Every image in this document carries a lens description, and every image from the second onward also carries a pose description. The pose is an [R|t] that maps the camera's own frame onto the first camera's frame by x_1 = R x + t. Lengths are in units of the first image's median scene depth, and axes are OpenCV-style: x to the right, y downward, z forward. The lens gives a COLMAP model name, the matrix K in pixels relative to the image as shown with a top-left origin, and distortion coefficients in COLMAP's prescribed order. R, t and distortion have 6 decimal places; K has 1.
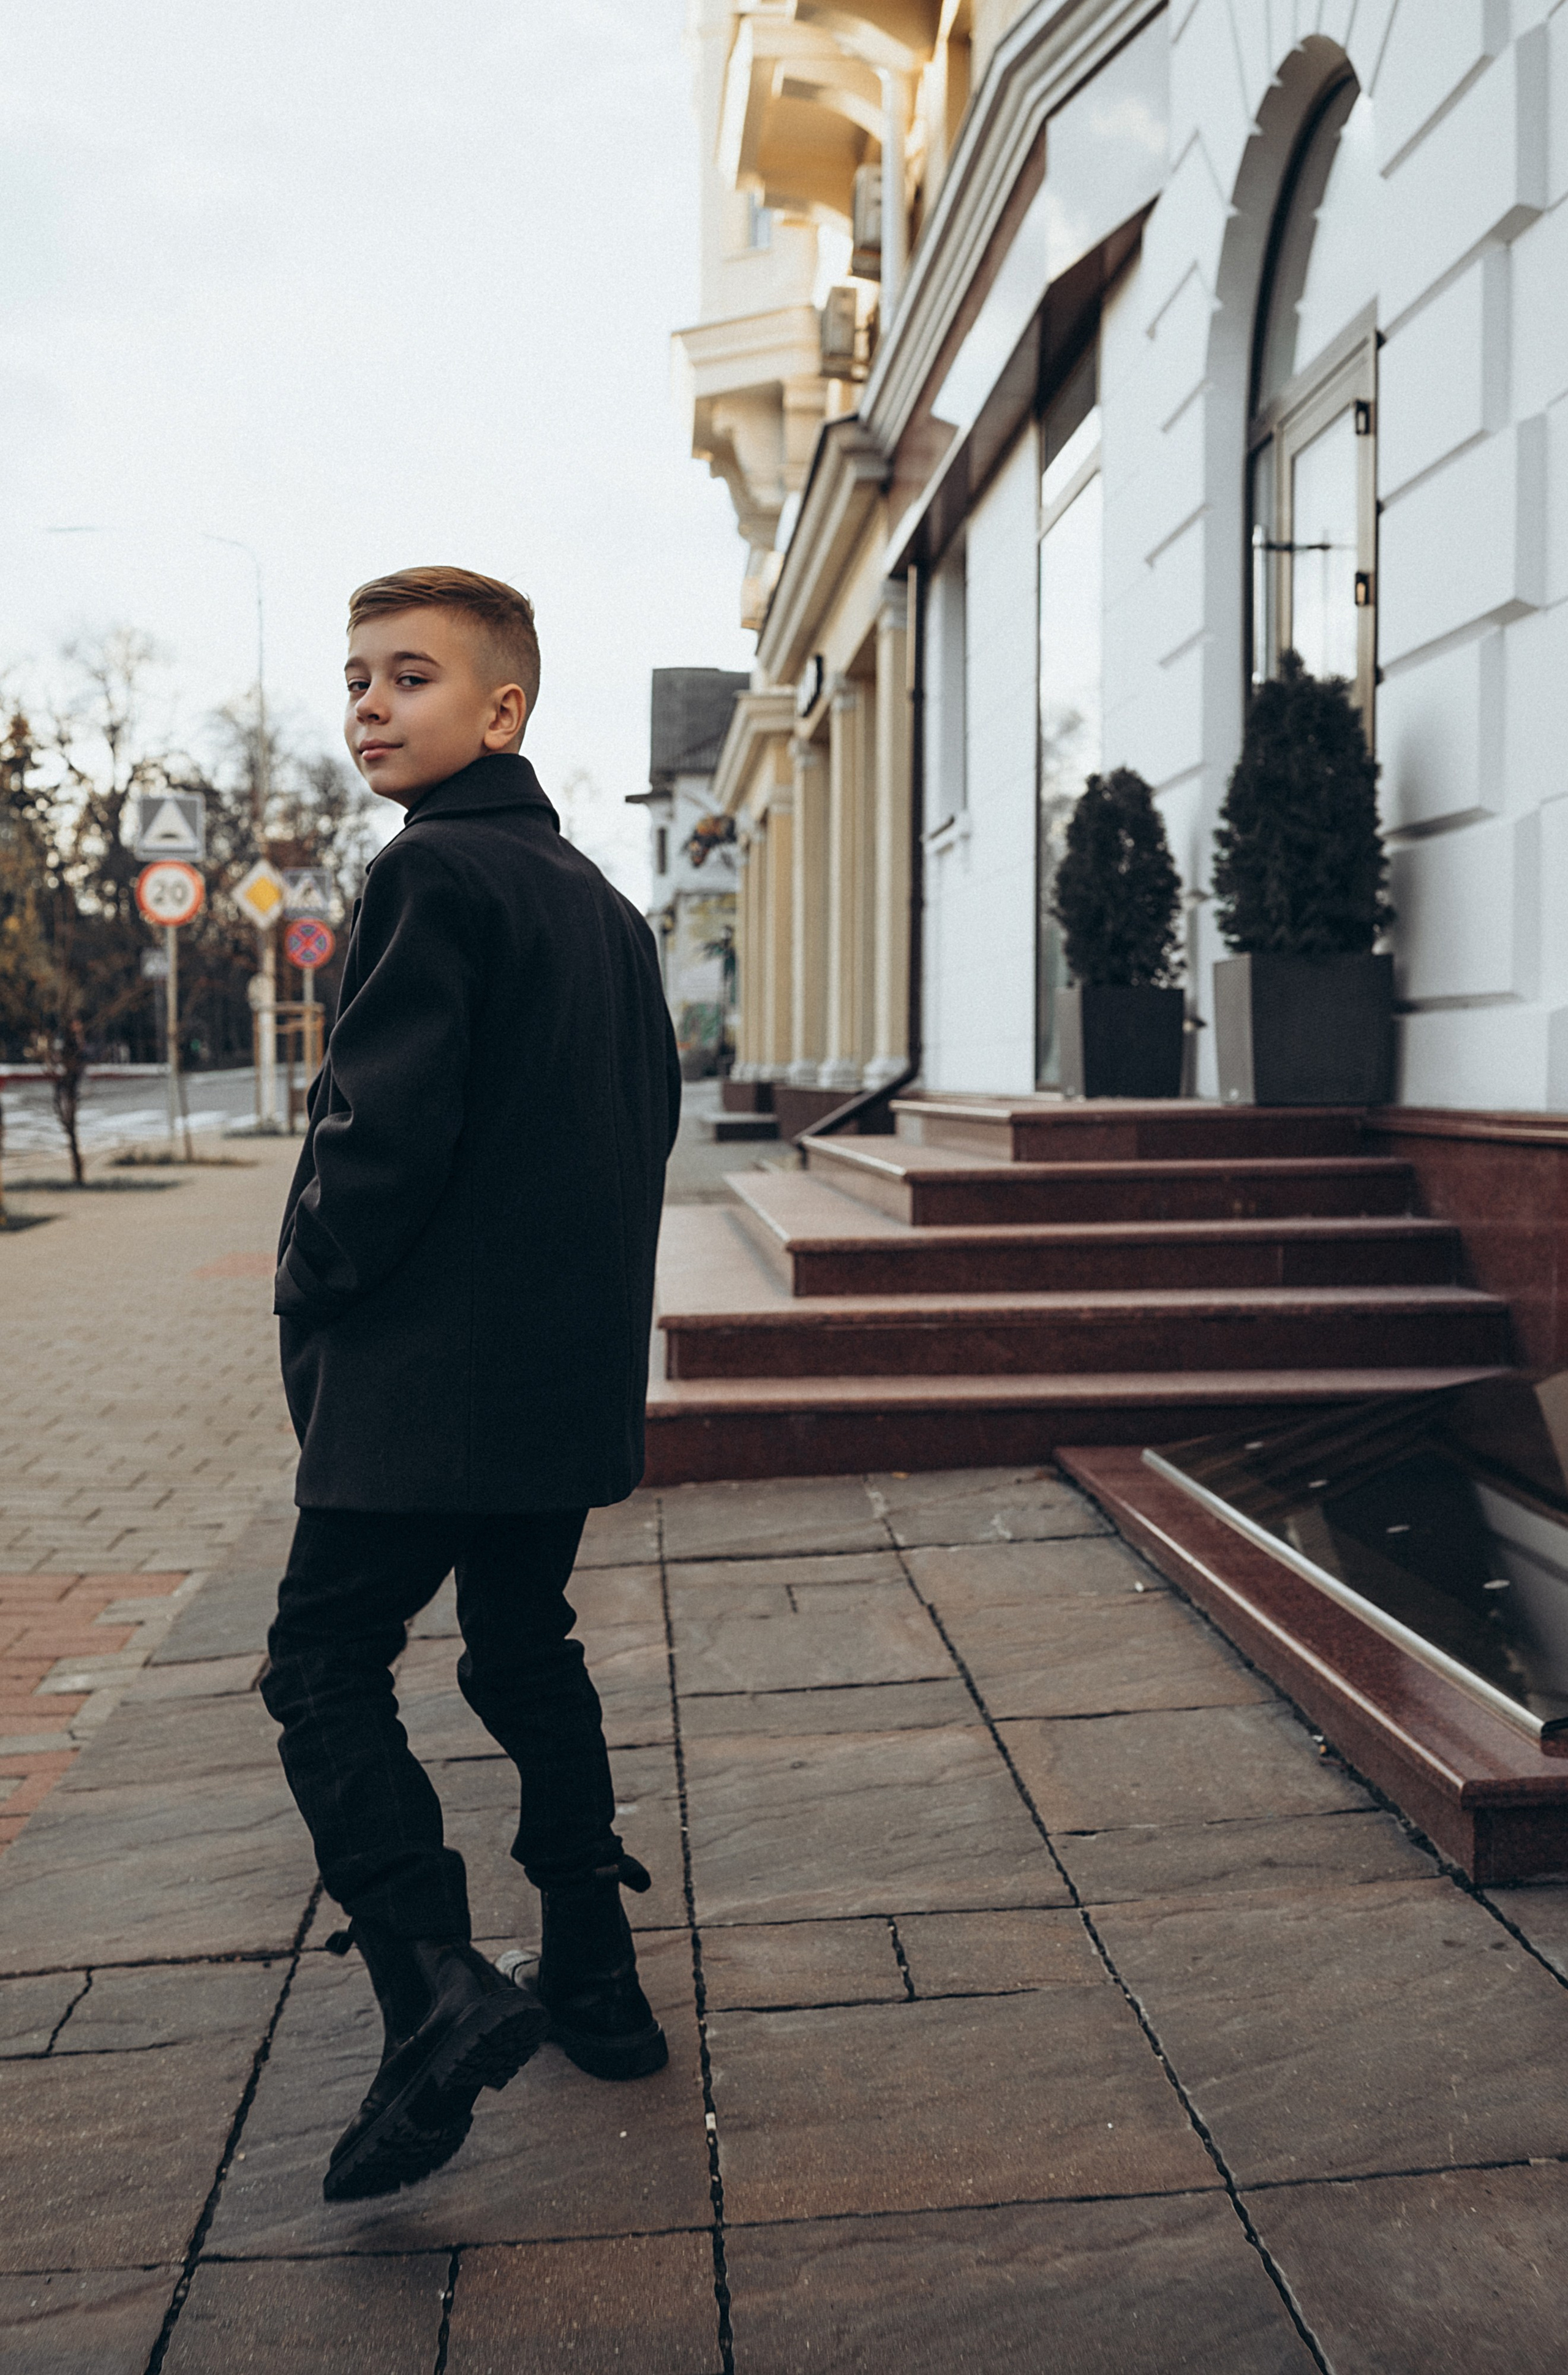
lens RADIAL K [[2313.6, 0, 784.0], [0, 2313.6, 1187.5], [0, 0, 1]] dist [-0.032254, 0.002967]
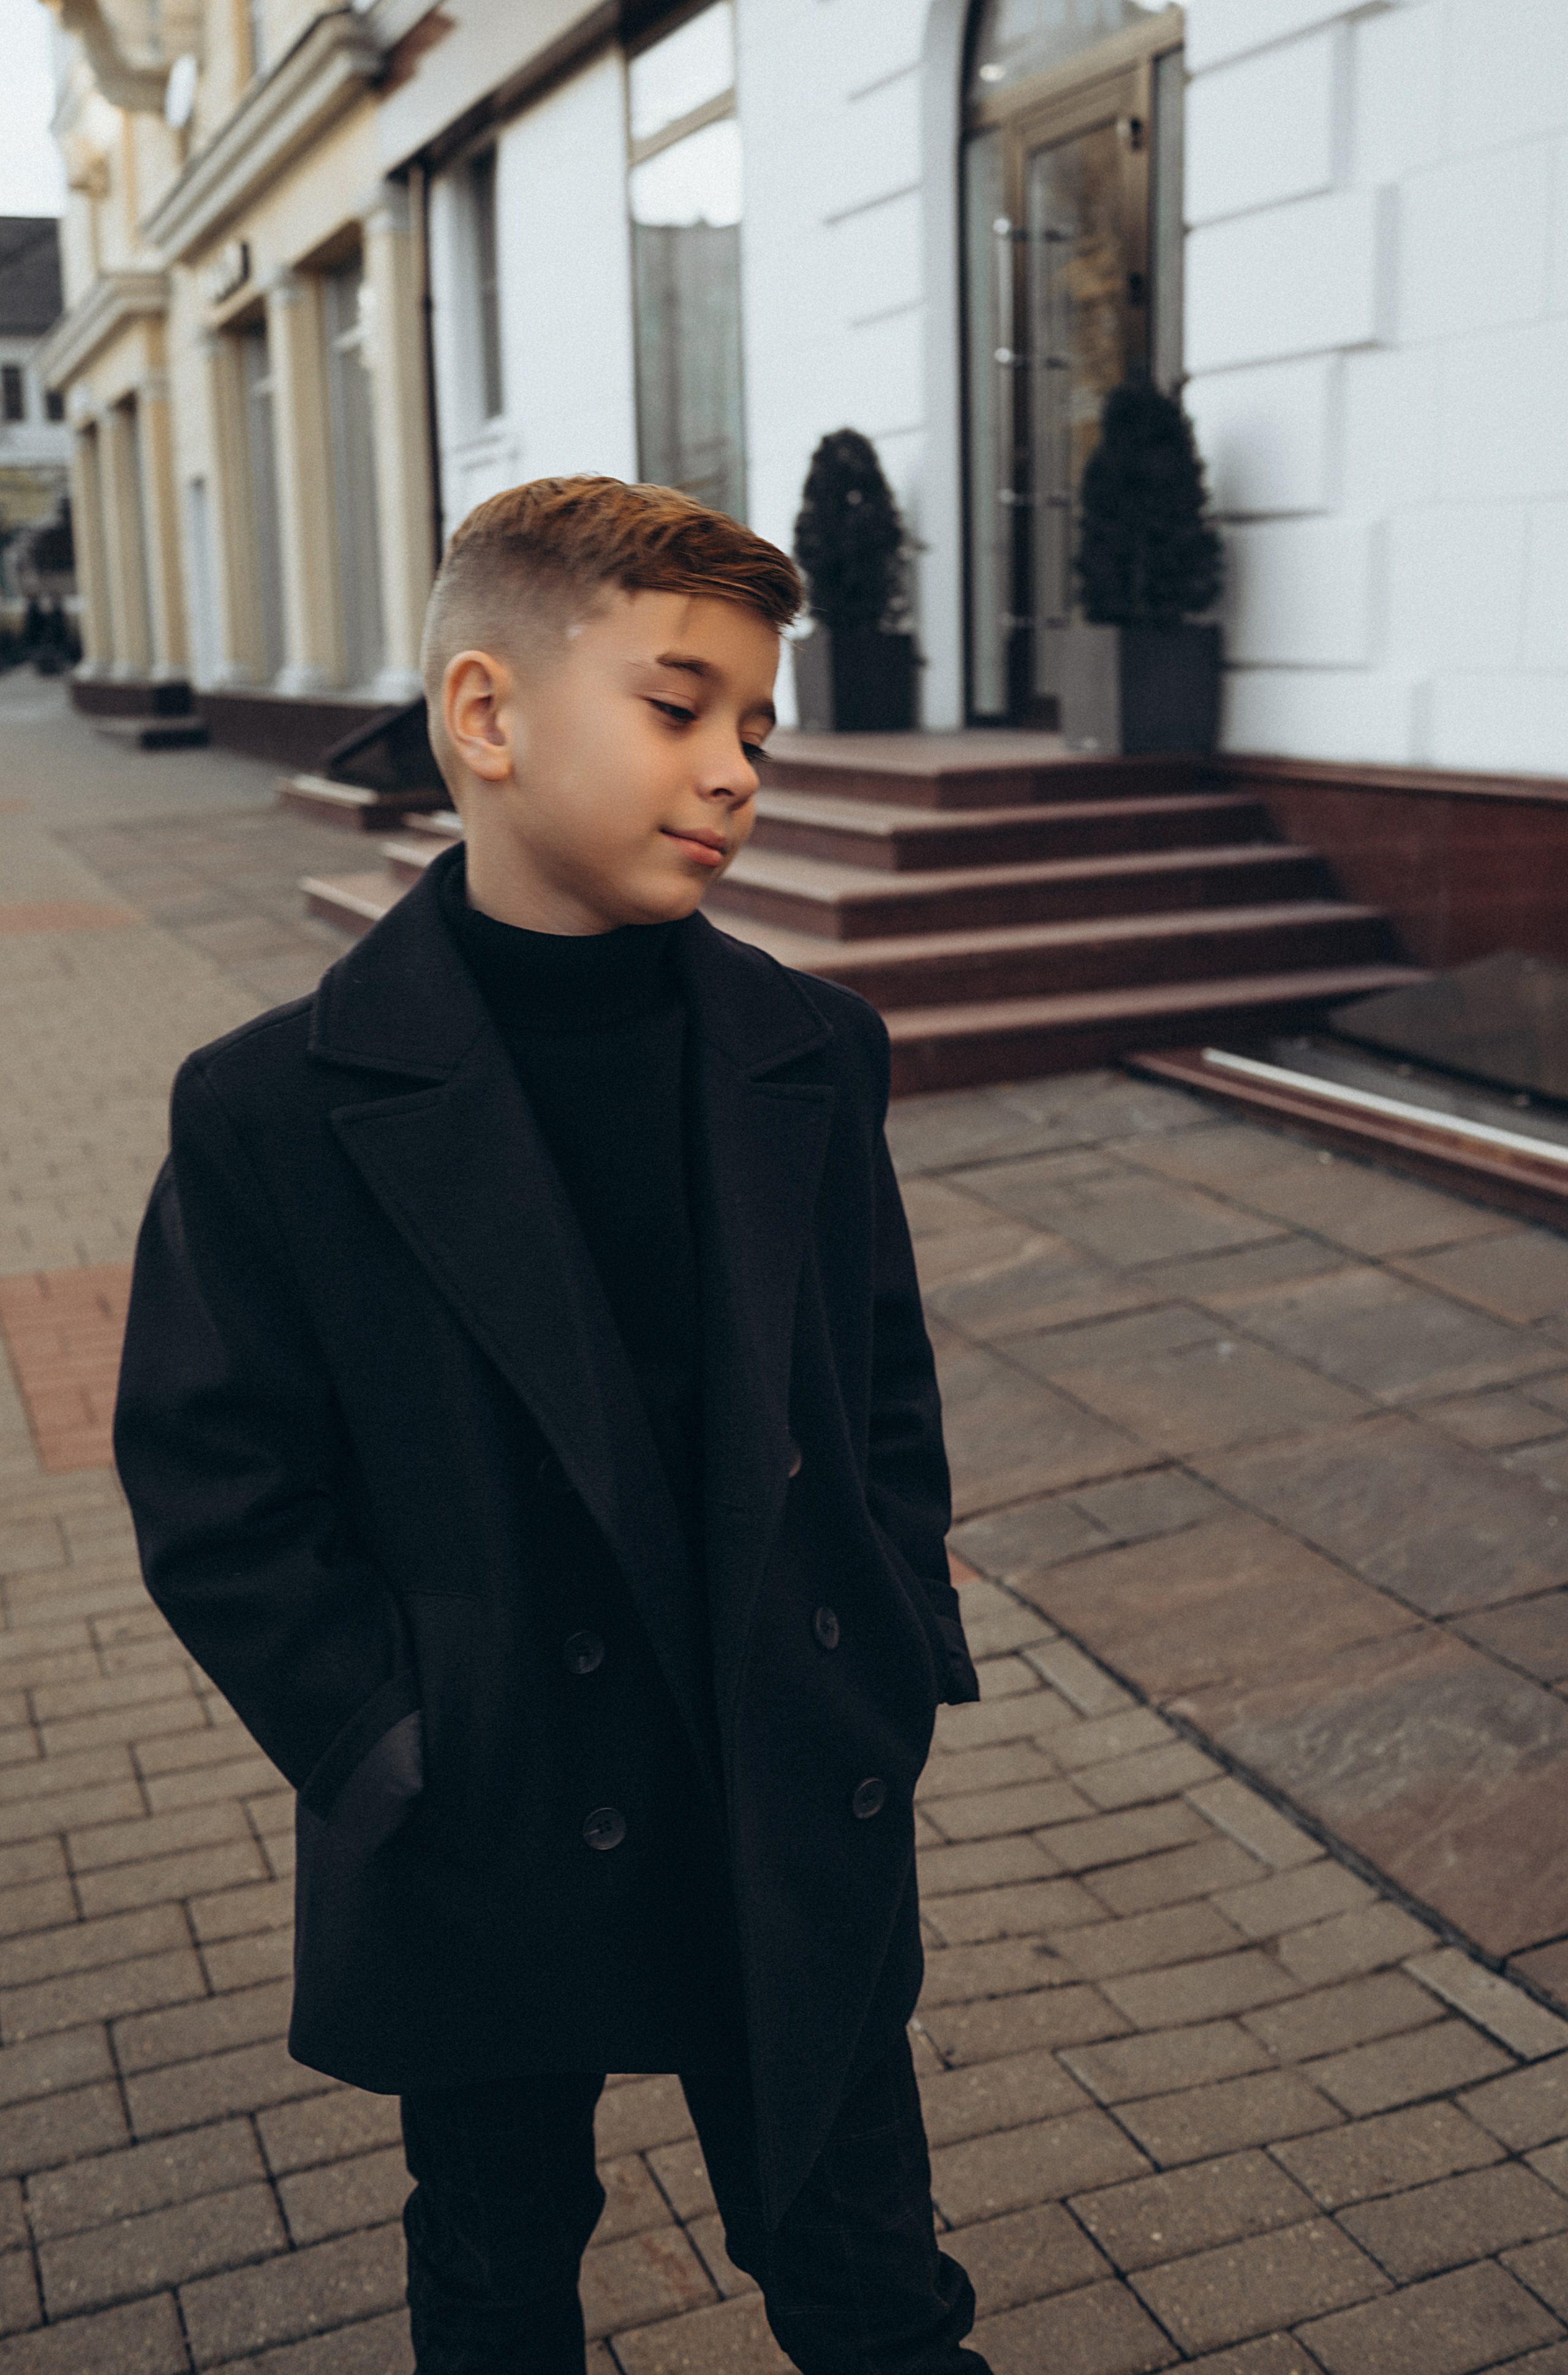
lens RADIAL K [[2303.1, 0, 800.0], [0, 2303.1, 1171.2], [0, 0, 1]] dist [-0.032201, -0.005236]
pose [[0.943273, -0.098177, 0.317170, -0.353629], [0.040286, 0.982067, 0.184179, -0.049341], [-0.329565, -0.160954, 0.930312, -0.095922]]
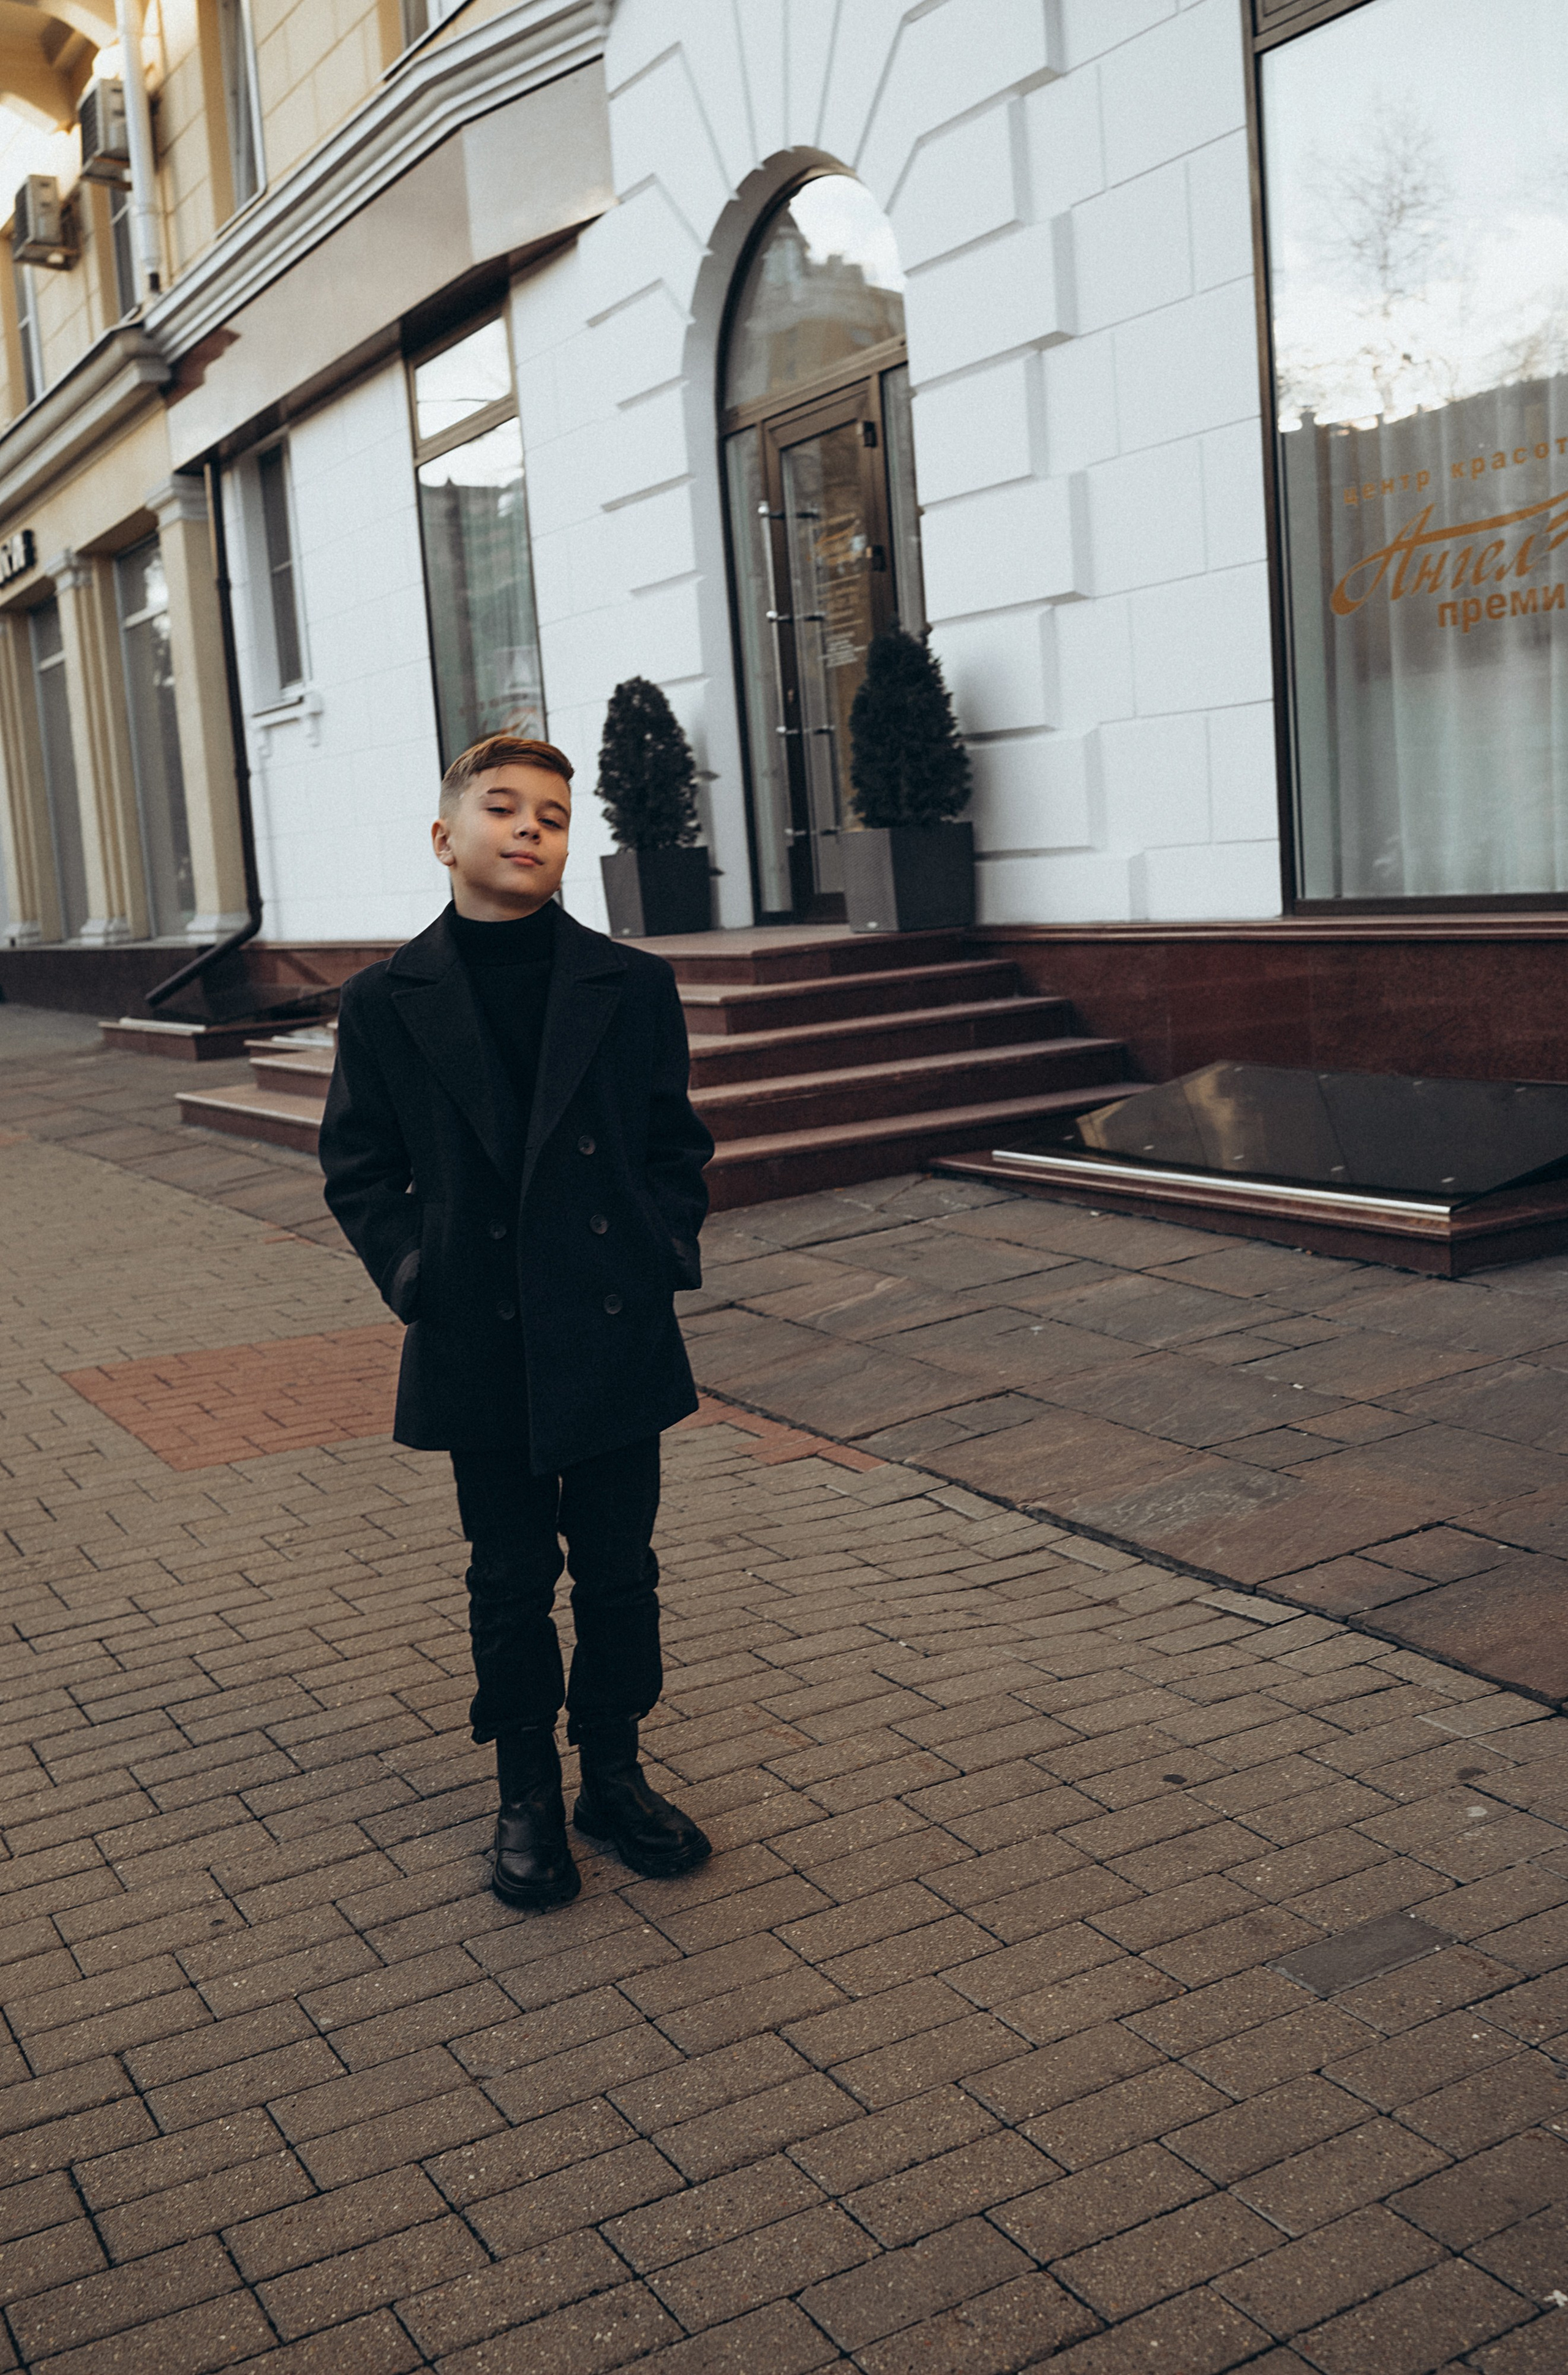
lens RADIAL K [[2307.8, 0, 784.0], [0, 2307.8, 1187.5], [0, 0, 1]] dist [-0.012947, -0.013365]
pose [[0.899162, -0.128343, 0.418372, -0.493158], [0.095476, 0.990530, 0.098665, -0.026012], [-0.427073, -0.048771, 0.902901, -0.299661]]
